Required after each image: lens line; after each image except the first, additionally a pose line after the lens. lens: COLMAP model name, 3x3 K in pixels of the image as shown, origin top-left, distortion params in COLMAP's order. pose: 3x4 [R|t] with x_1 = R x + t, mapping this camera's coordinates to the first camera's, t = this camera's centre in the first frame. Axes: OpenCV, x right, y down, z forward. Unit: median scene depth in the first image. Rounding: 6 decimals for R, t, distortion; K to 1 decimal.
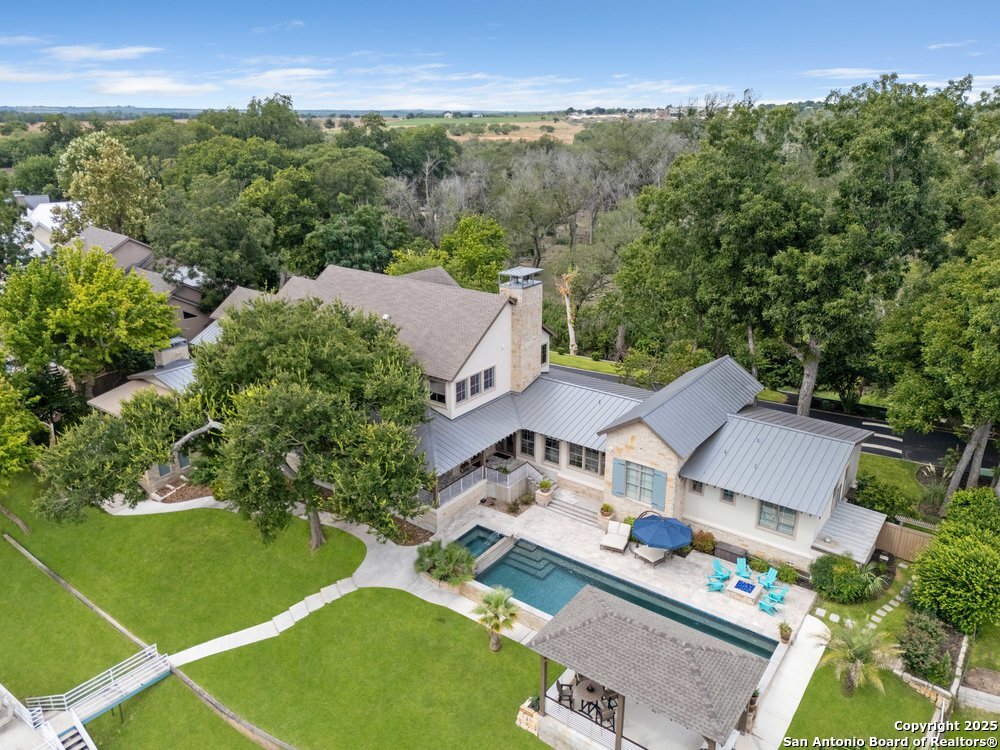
lens RADIAL K [[730.8, 0, 500.0], [0, 730.8, 375.0], [0, 0, 1]] dist [0.071703, -0.061325]
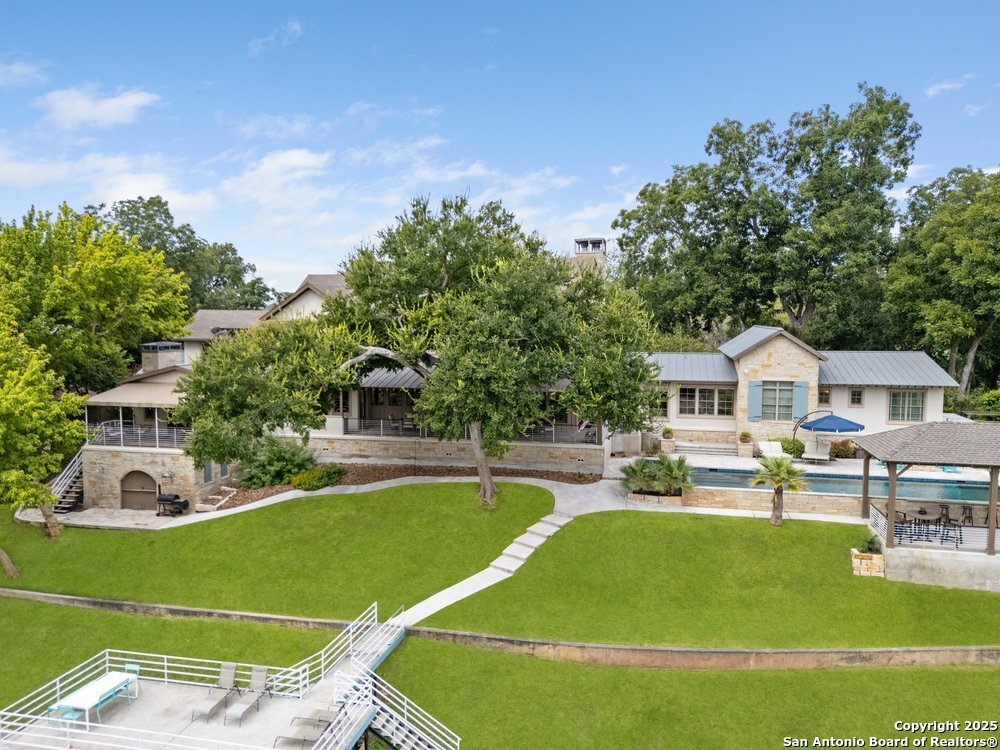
lens RADIAL K [[730.8, 0, 500.0], [0, 730.8, 375.0], [0, 0, 1]] dist [0.071703, -0.061325]
pose [[0.917939, -0.031172, 0.395495, -0.541722], [0.133407, 0.963107, -0.233727, 0.283101], [-0.373618, 0.267309, 0.888232, 0.199354]]
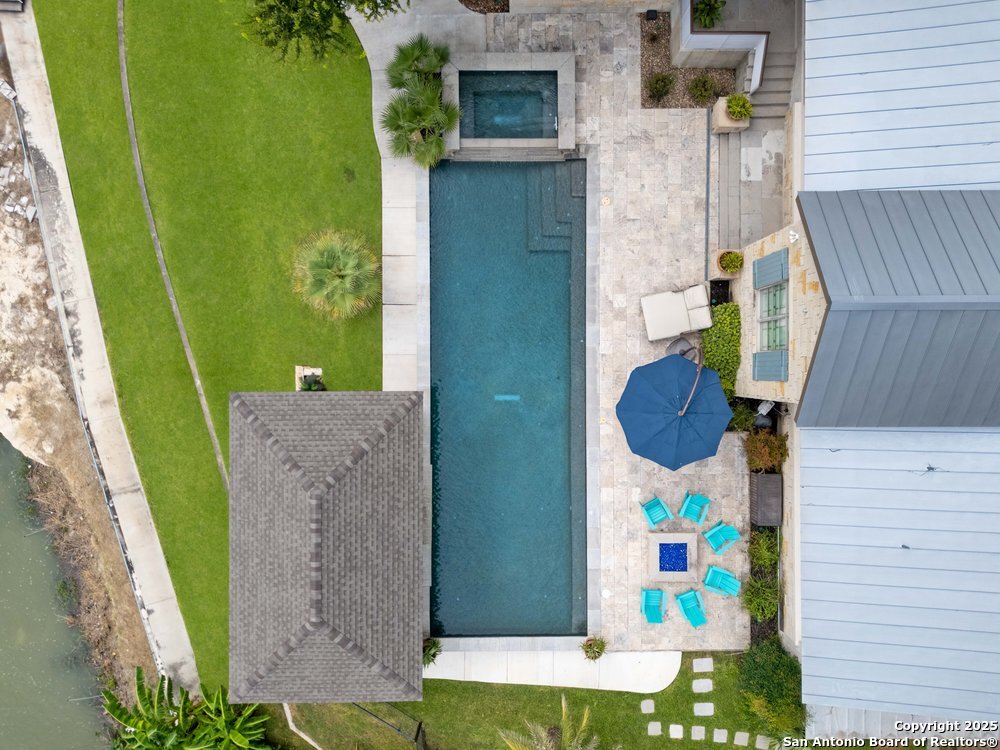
lens RADIAL K [[730.8, 0, 500.0], [0, 730.8, 375.0], [0, 0, 1]] dist [0.071703, -0.061325]
pose [[0.592061, 0.805845, 0.008747, 0.105961], [-0.280154, 0.195630, 0.939810, -0.215942], [0.755630, -0.558876, 0.341585, 0.650194]]
